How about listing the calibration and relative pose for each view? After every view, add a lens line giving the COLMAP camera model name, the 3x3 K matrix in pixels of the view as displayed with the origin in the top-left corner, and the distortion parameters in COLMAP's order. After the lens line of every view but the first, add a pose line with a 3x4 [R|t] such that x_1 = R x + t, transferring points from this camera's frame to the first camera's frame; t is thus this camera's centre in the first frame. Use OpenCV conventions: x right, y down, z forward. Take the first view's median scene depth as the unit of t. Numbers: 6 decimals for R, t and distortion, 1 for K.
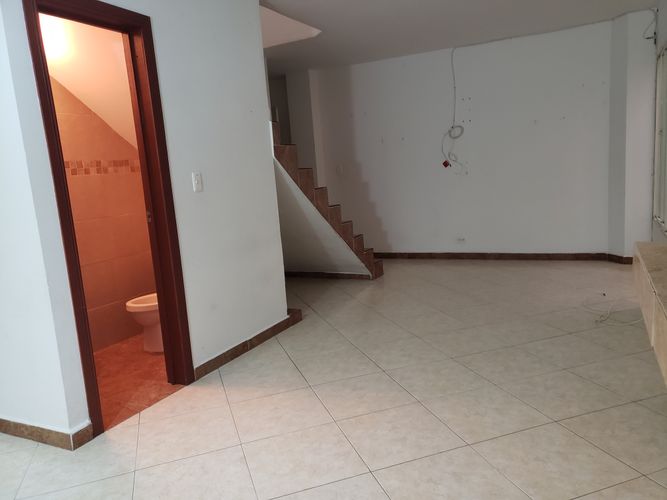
lens RADIAL K [[499.5, 0, 332.7], [0, 499.5, 245.2], [0, 0, 1]] dist [0.070444, -0.097192]
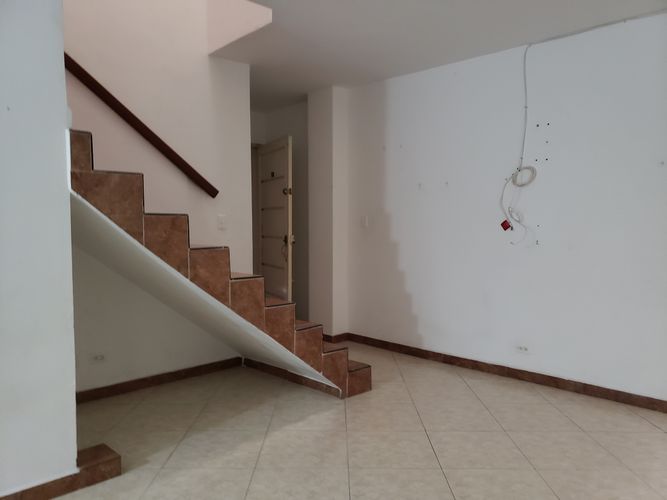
lens RADIAL K [[512.4, 0, 333.5], [0, 512.4, 250.0], [0, 0, 1]] dist [0.081195, -0.099551]
pose [[0.950271, 0.092801, -0.297276, 0.314471], [-0.116703, 0.991125, -0.063652, -0.093200], [0.288731, 0.095179, 0.952667, 0.463044]]
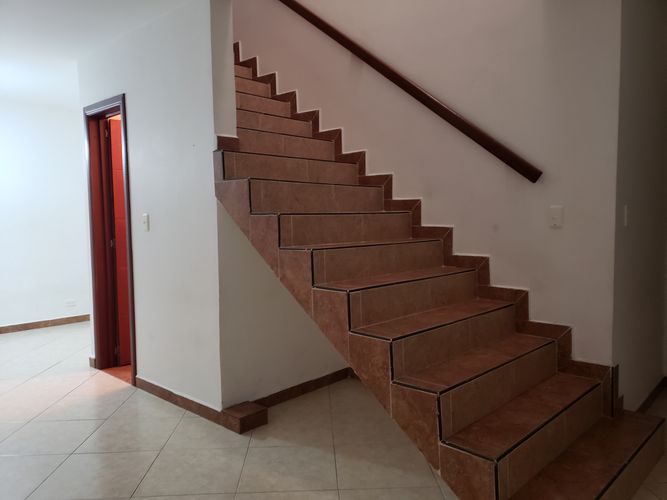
lens RADIAL K [[519.8, 0, 332.9], [0, 519.8, 253.6], [0, 0, 1]] dist [0.094417, -0.103957]
pose [[-0.269888, 0.142116, -0.952346, 0.534827], [-0.110090, 0.978008, 0.177144, -0.223974], [0.956578, 0.152653, -0.248307, 1.223979]]
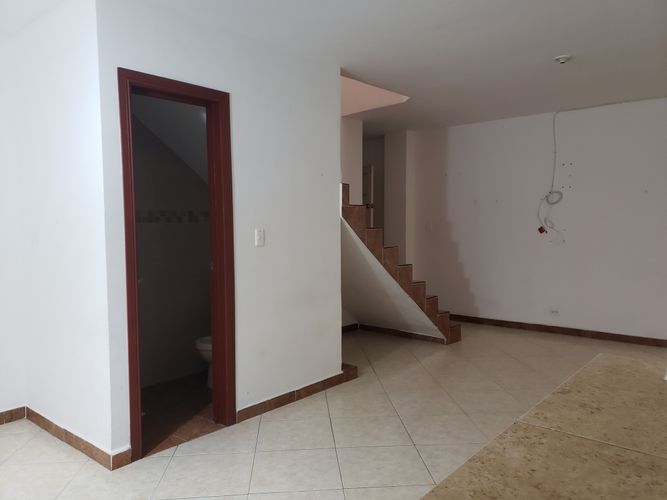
lens RADIAL K [[499.5, 0, 332.7], [0, 499.5, 245.2], [0, 0, 1]] dist [0.070444, -0.097192]
pose [[0.968023, 0.076393, -0.238946, 0.107343], [-0.097994, 0.991978, -0.079854, -0.027307], [0.230929, 0.100716, 0.967744, -0.013182]]
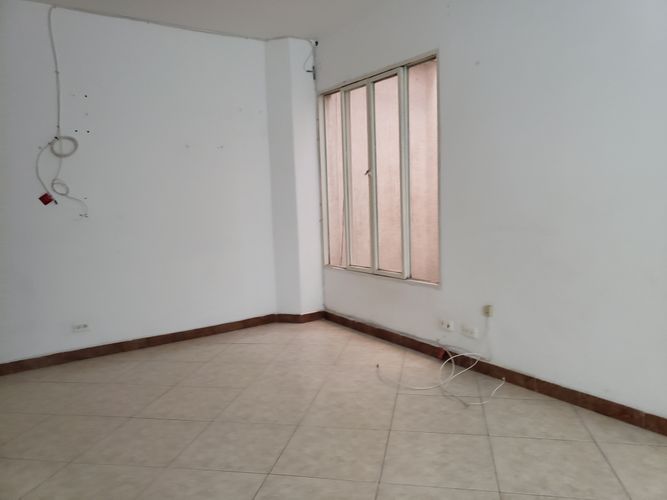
lens RADIAL K [[513.8, 0, 324.3], [0, 513.8, 246.5], [0, 0, 1]] dist [0.090895, -0.100804]
pose [[0.493319, -0.020728, 0.869601, -0.200411], [0.124068, 0.991172, -0.046757, -0.059513], [-0.860955, 0.130956, 0.491535, 0.640644]]
